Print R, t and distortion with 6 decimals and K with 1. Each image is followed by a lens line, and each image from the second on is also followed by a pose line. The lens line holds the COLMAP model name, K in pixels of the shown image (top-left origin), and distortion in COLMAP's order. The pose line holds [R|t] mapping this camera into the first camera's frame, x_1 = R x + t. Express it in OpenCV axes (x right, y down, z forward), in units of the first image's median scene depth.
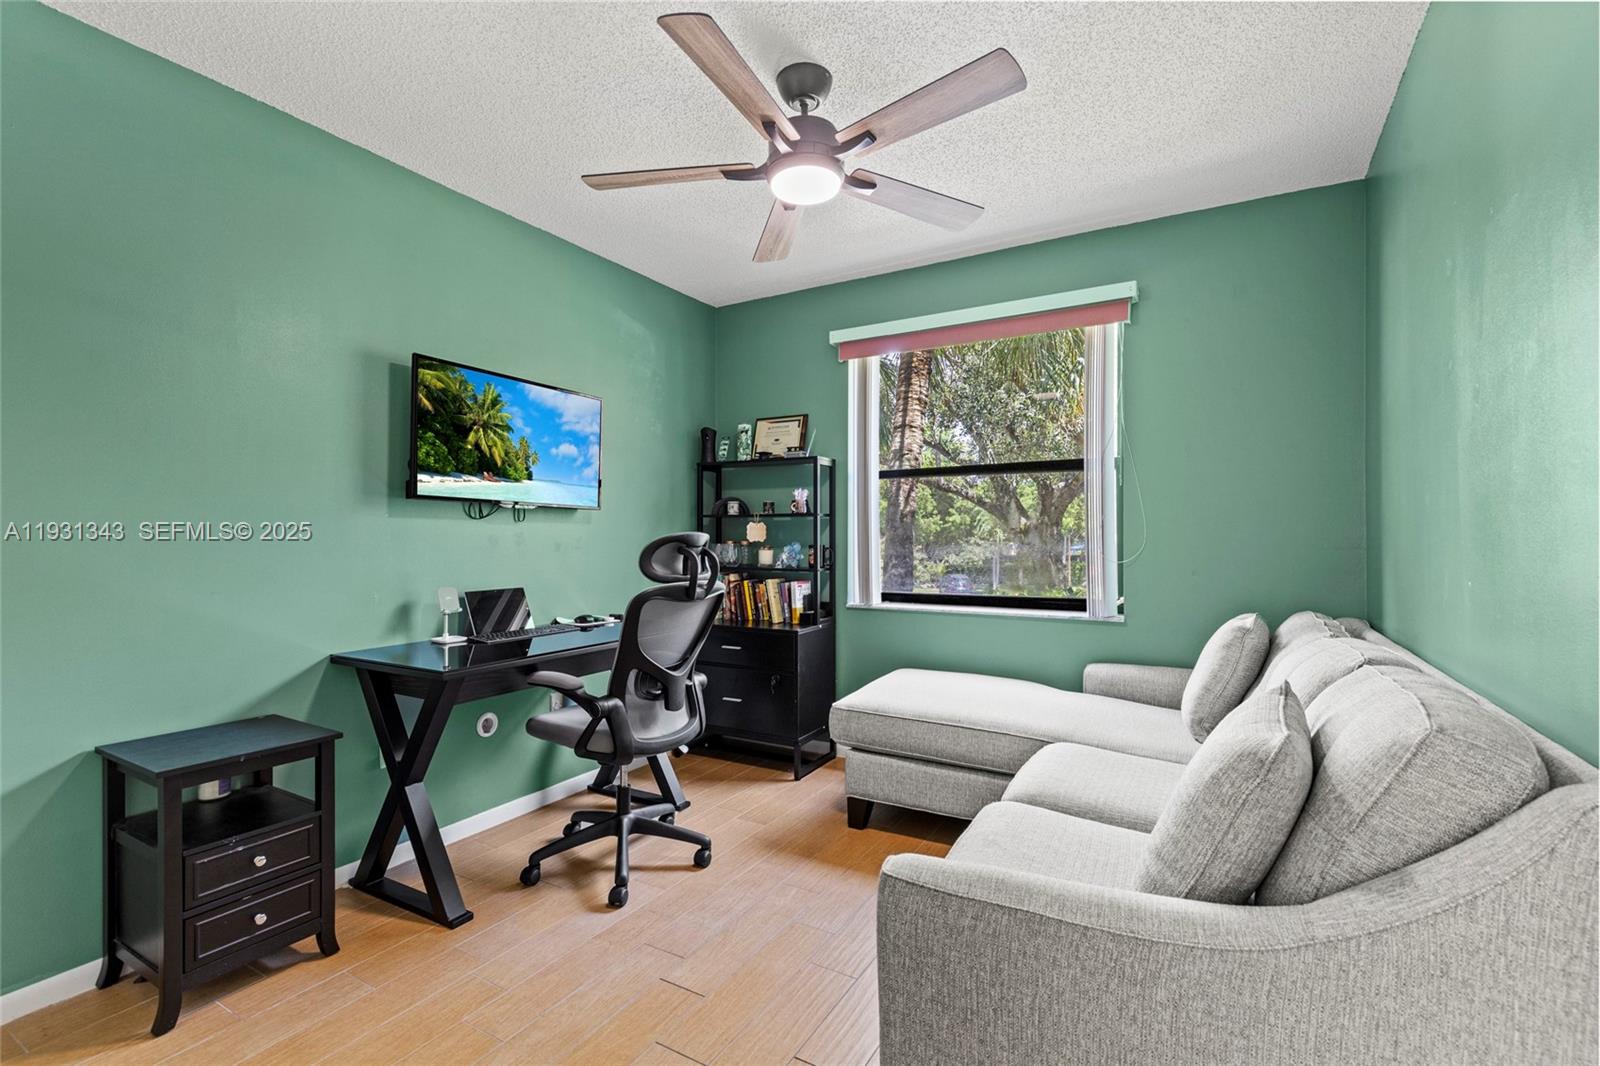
lens RADIAL K [[716.6, 0, 800.2], [0, 716.6, 535.6], [0, 0, 1]] dist [-0.001530, -0.000621]
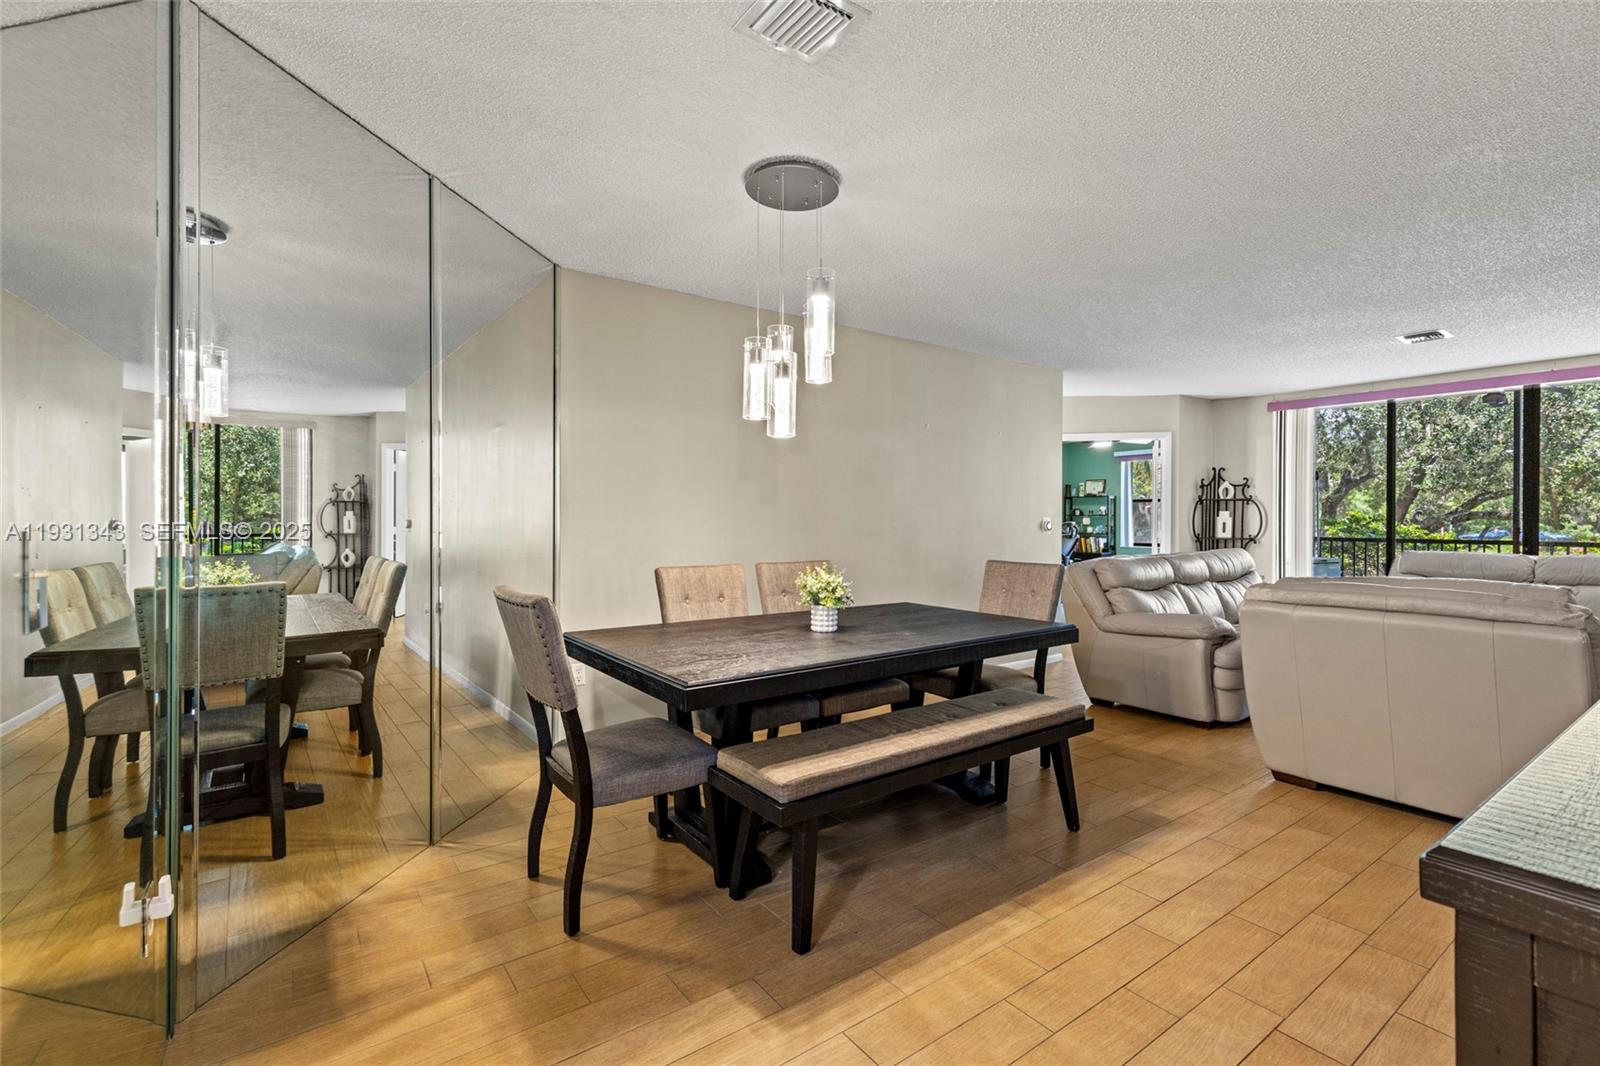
lens RADIAL K [[716.6, 0, 789.3], [0, 716.6, 525.2], [0, 0, 1]] dist [-0.001530, -0.000621]
pose [[0.904656, 0.003399, -0.426129, 0.088502], [0.000325, 0.999962, 0.008666, -0.014063], [0.426143, -0.007979, 0.904621, -2.166677]]
